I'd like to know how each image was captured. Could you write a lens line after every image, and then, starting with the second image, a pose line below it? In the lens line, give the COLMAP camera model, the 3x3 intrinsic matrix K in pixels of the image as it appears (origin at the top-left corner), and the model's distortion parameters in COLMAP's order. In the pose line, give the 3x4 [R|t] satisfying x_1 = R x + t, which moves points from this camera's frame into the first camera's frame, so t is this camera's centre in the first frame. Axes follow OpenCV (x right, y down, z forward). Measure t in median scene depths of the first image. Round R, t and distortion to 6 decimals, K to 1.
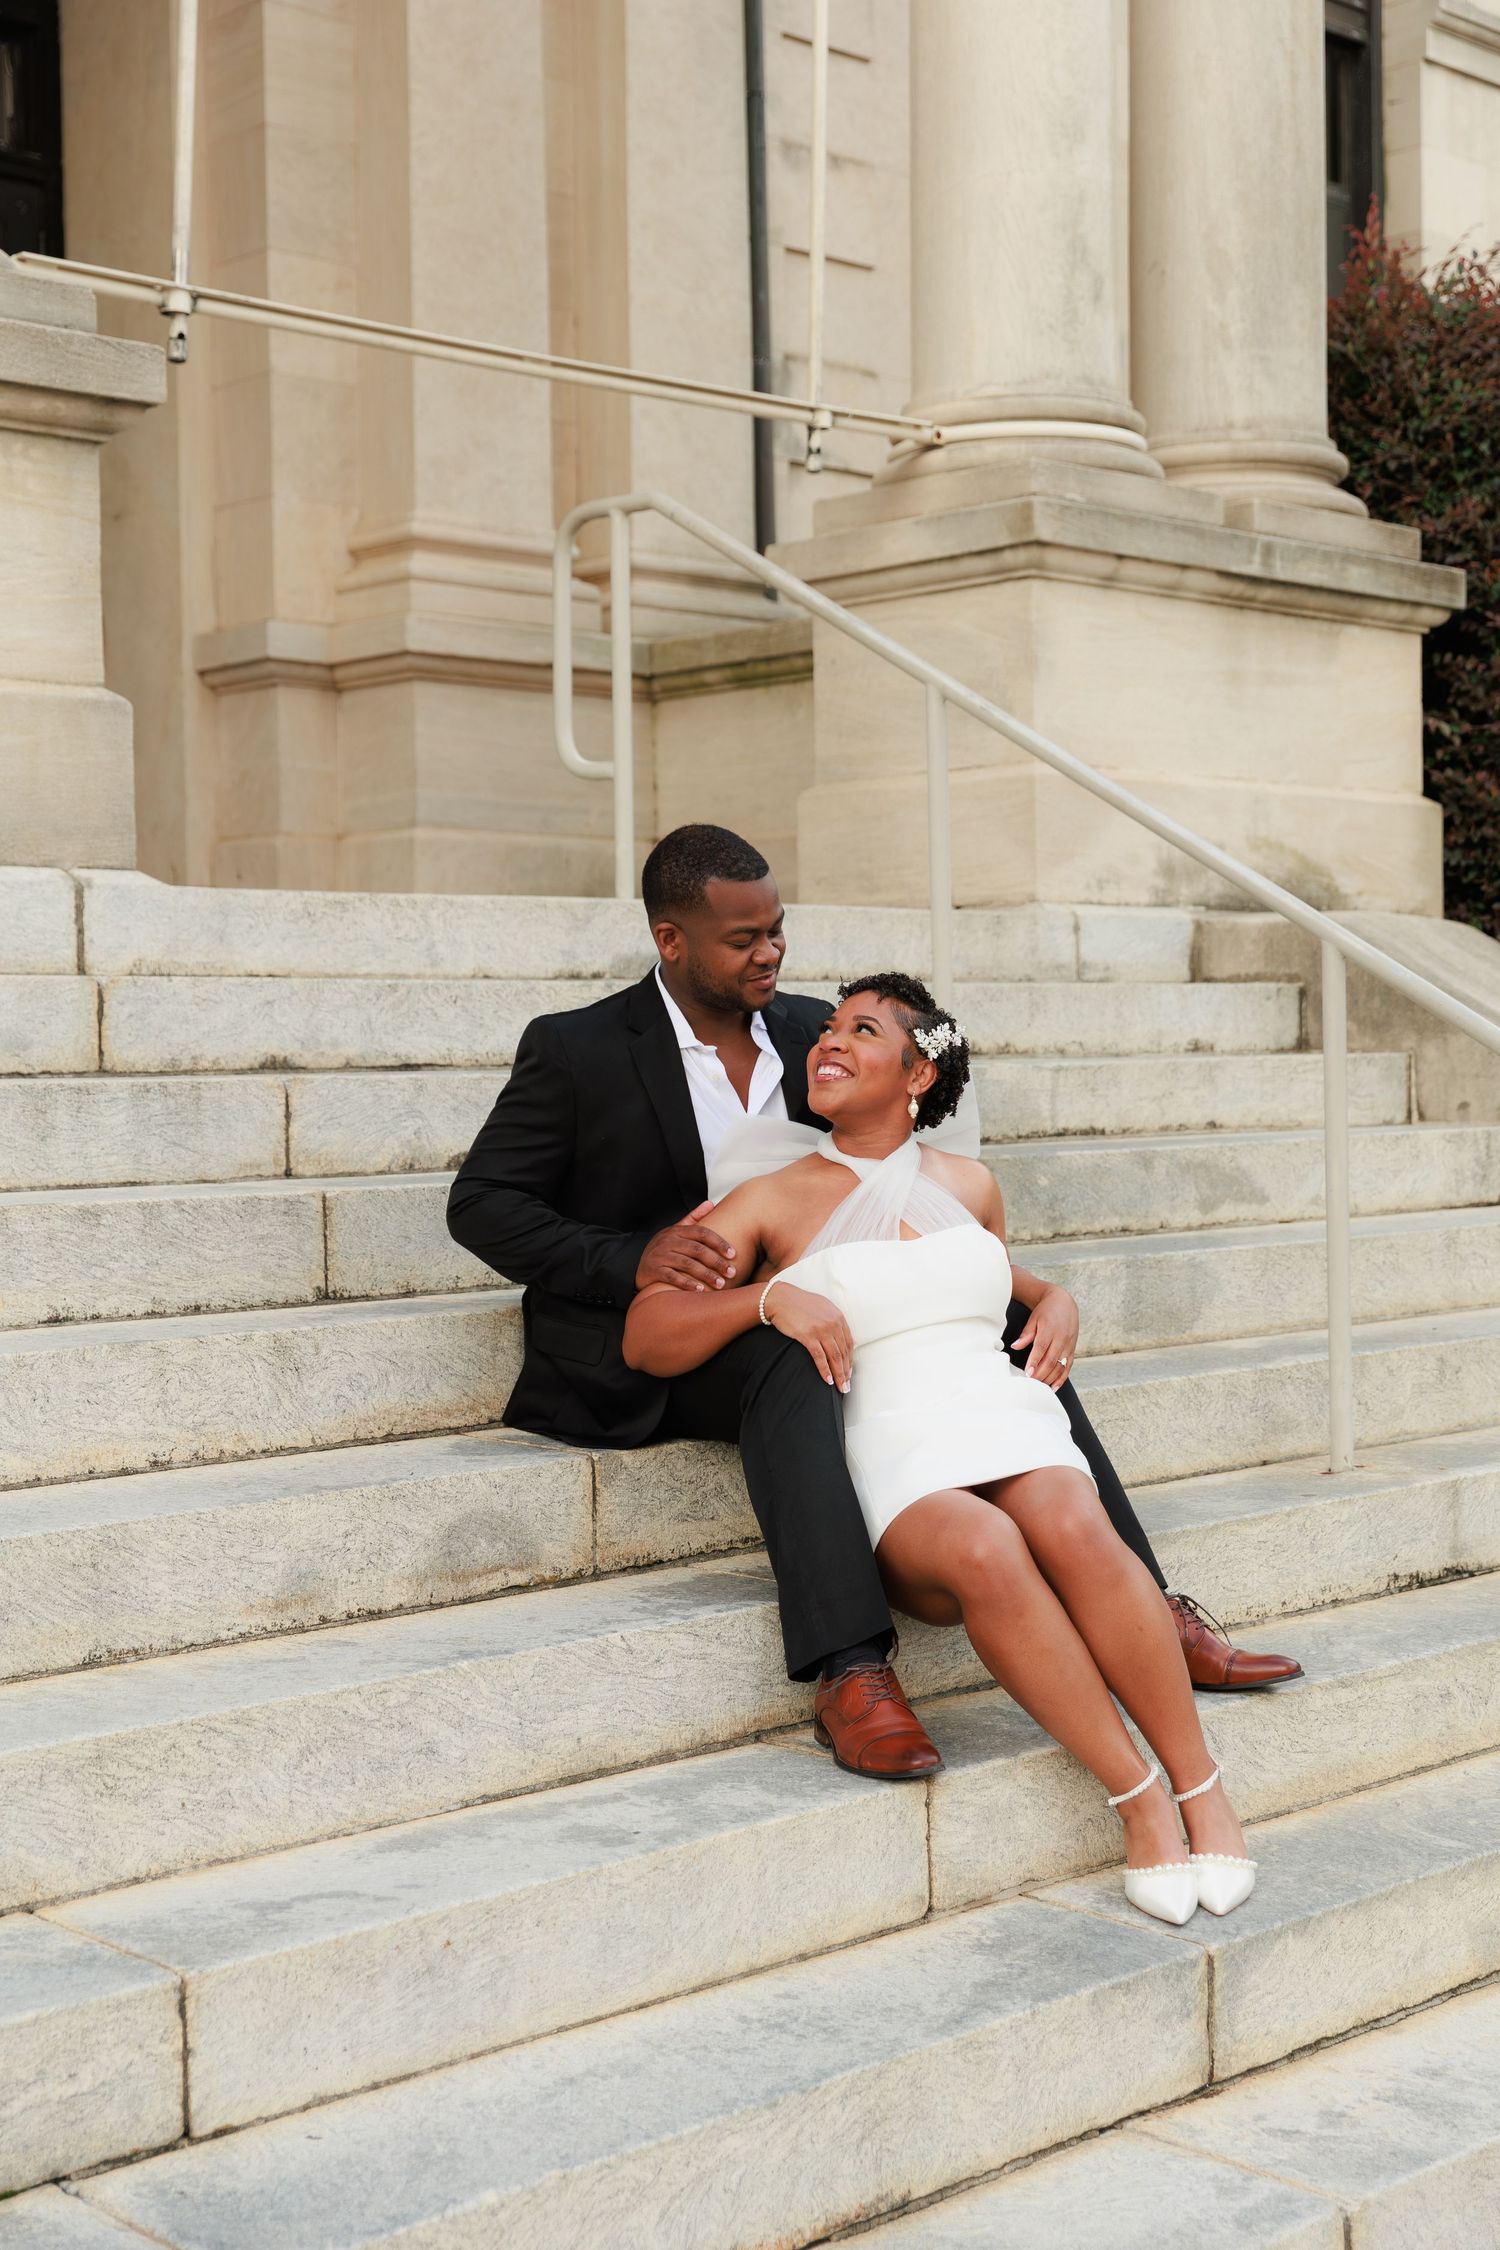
lens RADIAL K [[3103.4, 0, 749.9], [0, 3103.4, 1091.3], [0, 0, 1]] dist [0.007728, 0.000000]
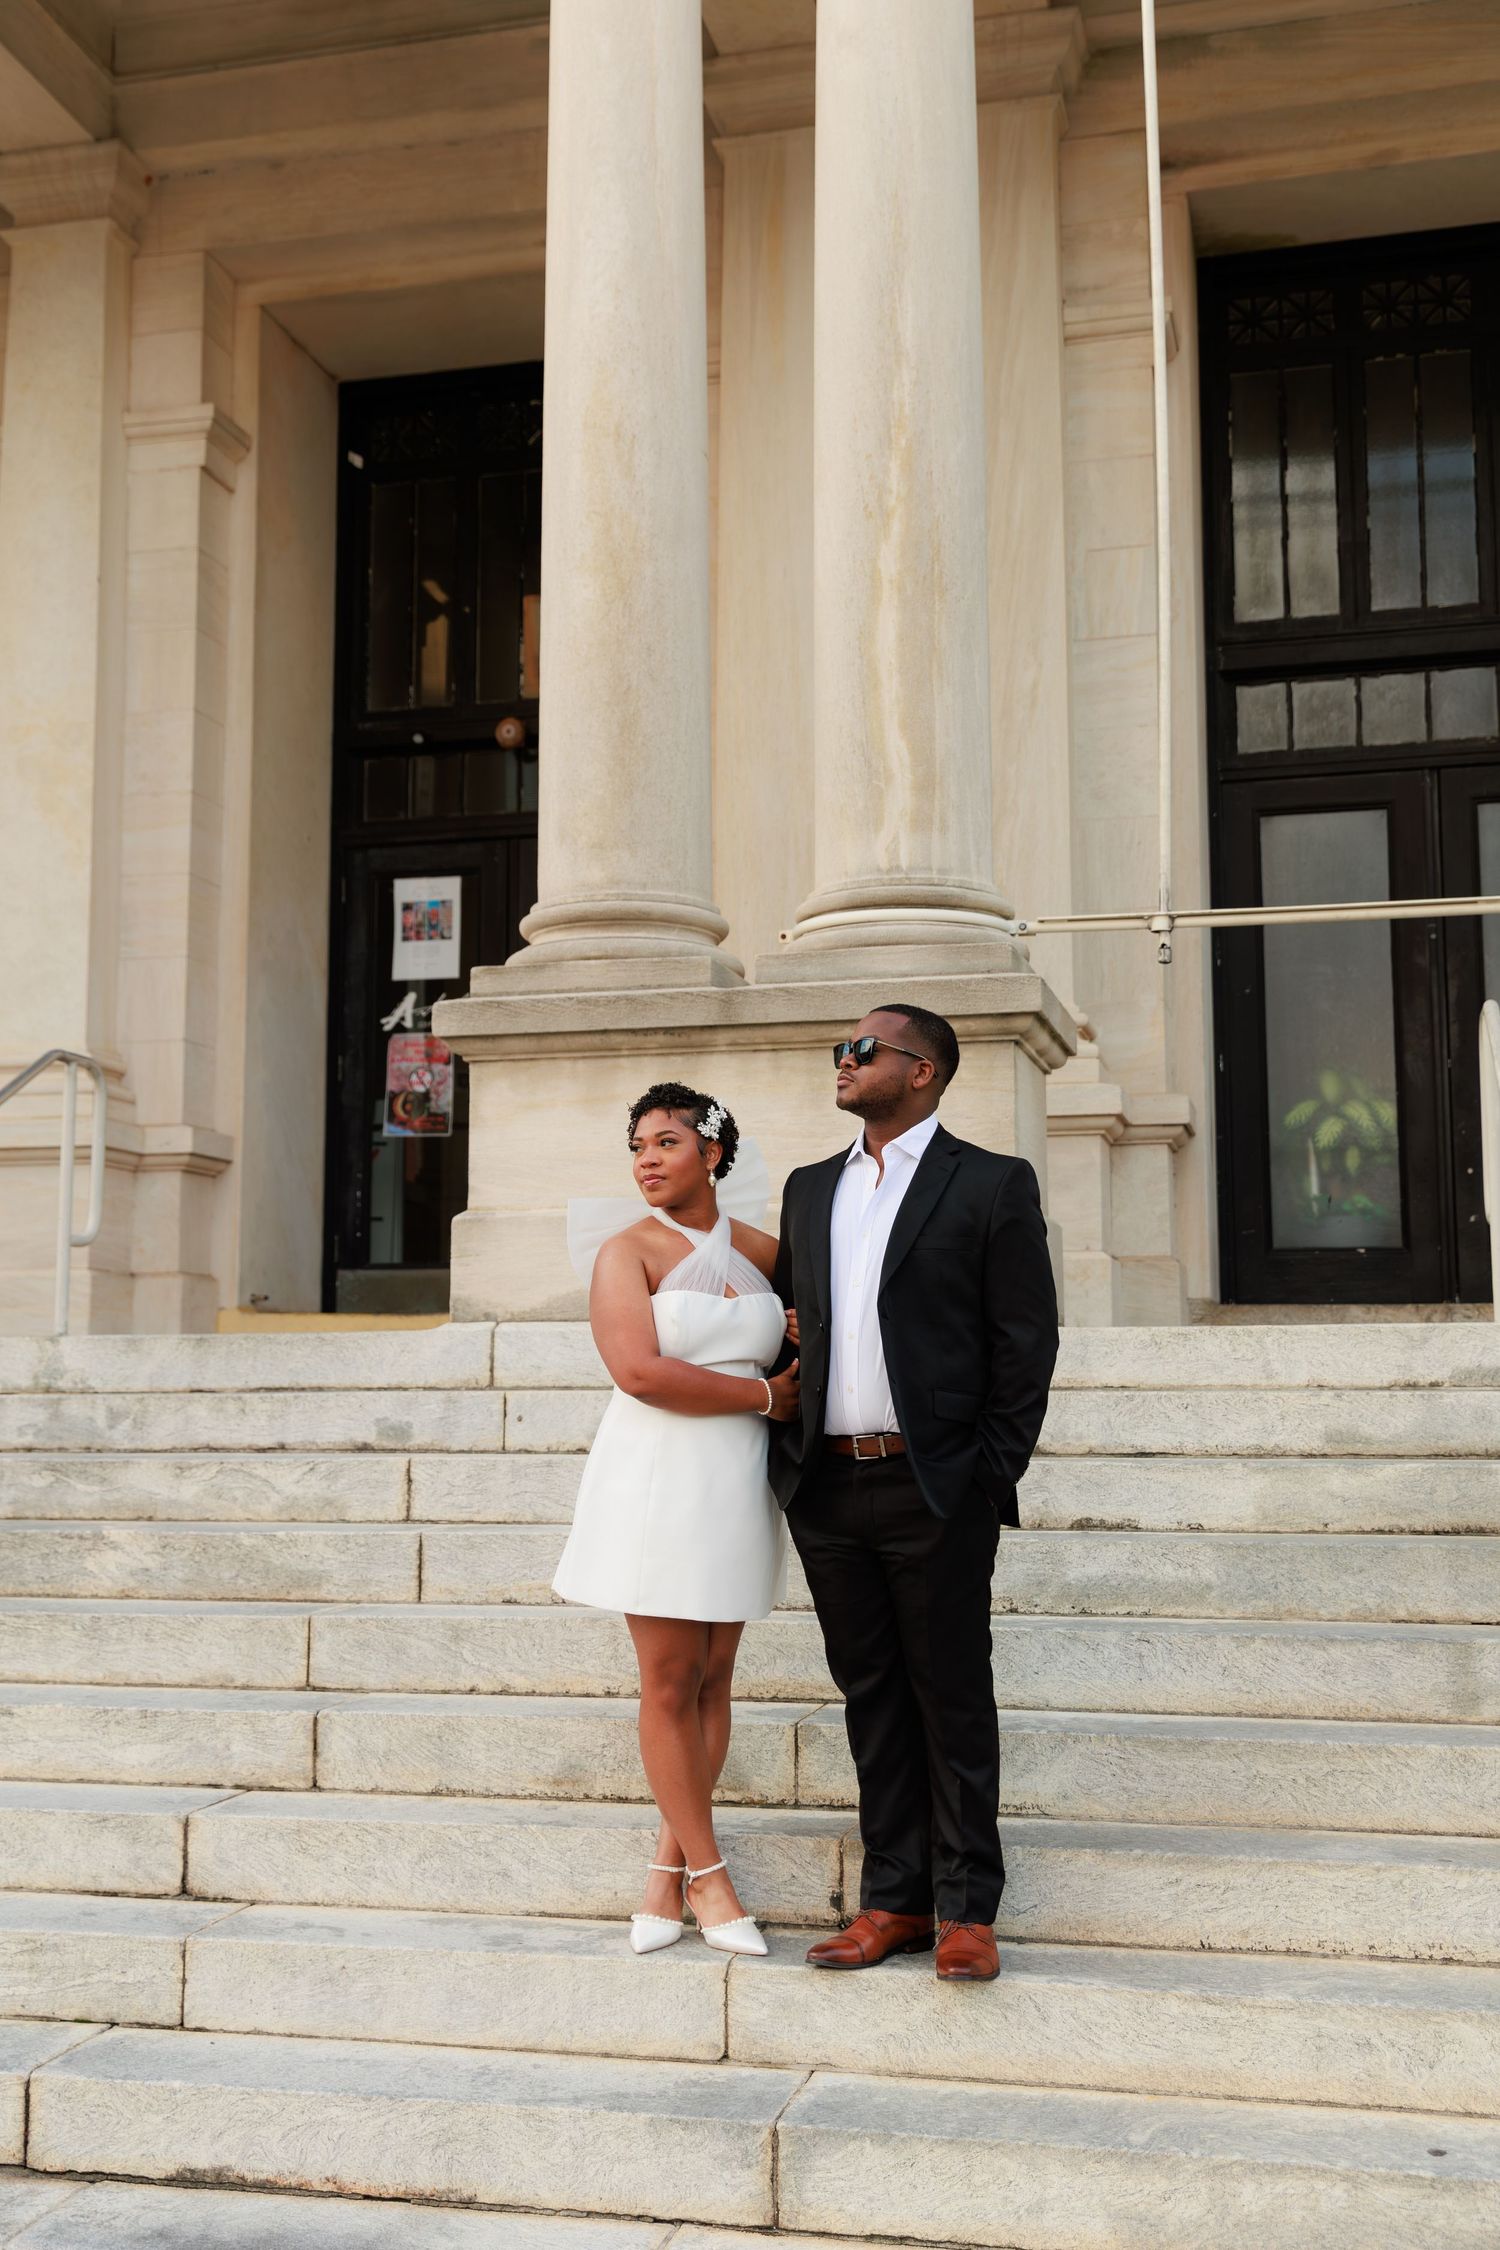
lens RADIAL K [[2433.8, 0, 718.6], [0, 2433.8, 1093.0], [0, 0, 1]] dist [0.034548, 0.000000]
pose [[0.525243, -0.093946, -0.845751, 0.550784], [-0.016819, 0.992547, -0.120697, -0.025234], [0.850786, 0.077620, 0.519748, 0.183637]]
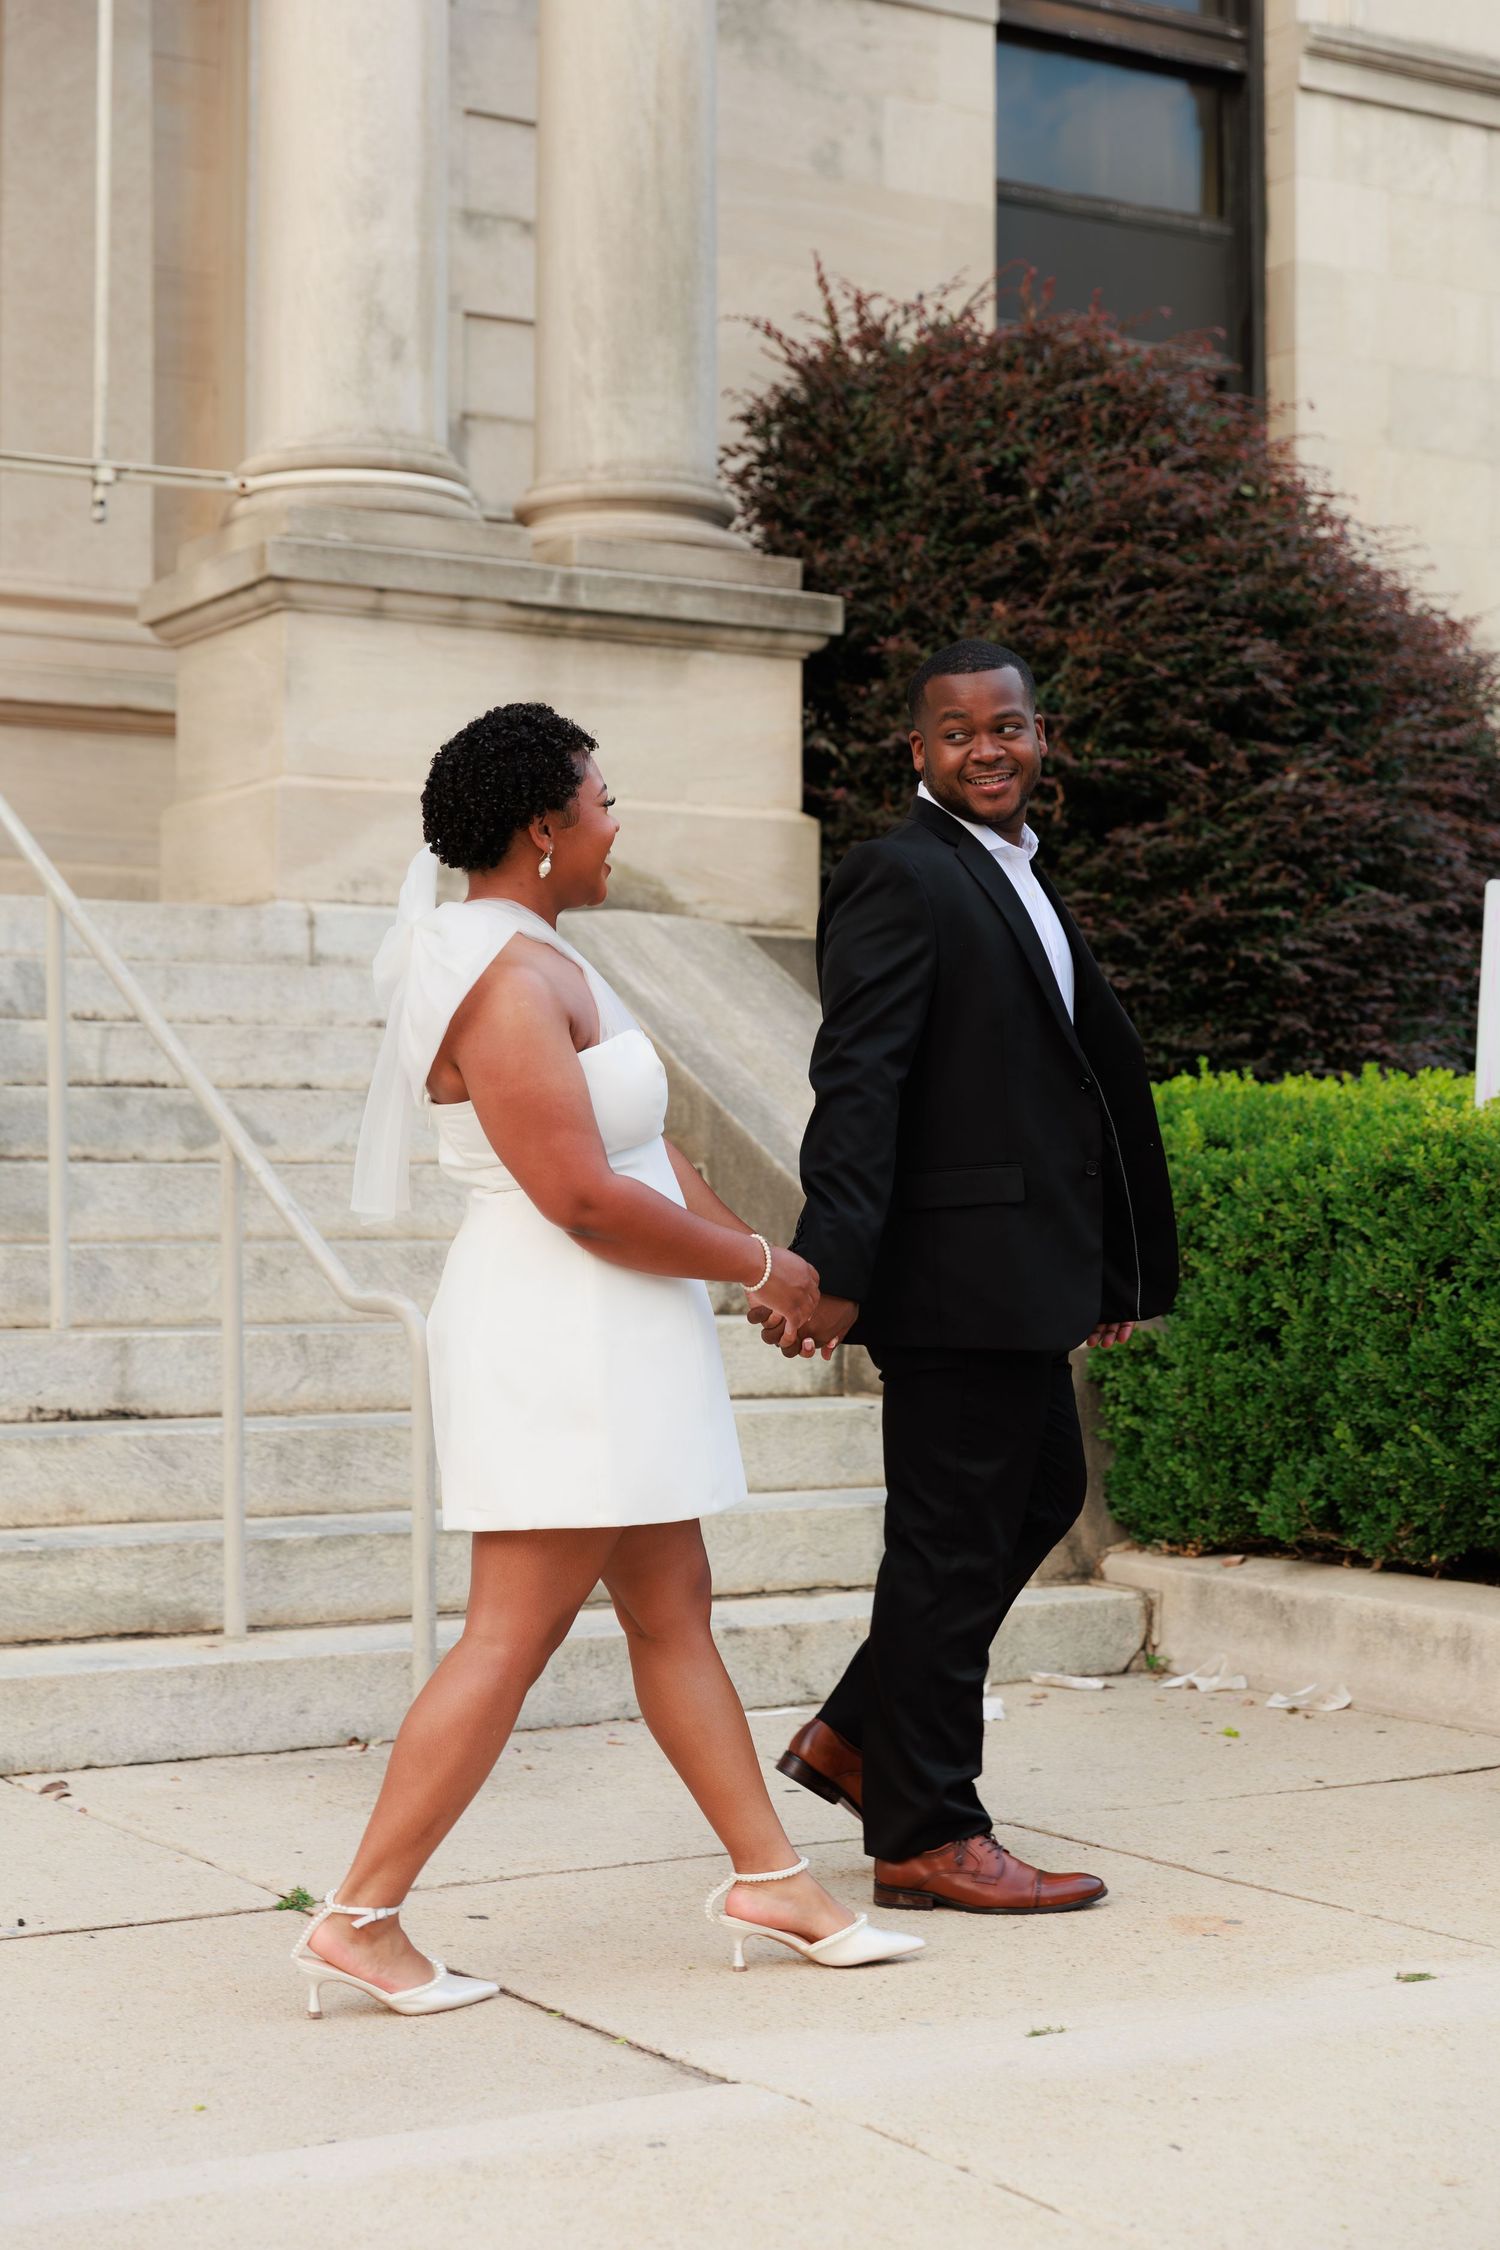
lens RADIAL K [[3624.7, 0, 746.3], [0, 3624.7, 1074.5], [0, 0, 1]] dist [0.008702, 0.000000]
pose [[0.975976, 0.004480, -0.217833, 0.525873], [-0.015988, 0.998566, -0.051097, 0.063197], [0.217292, 0.053352, 0.974647, -0.215851]]
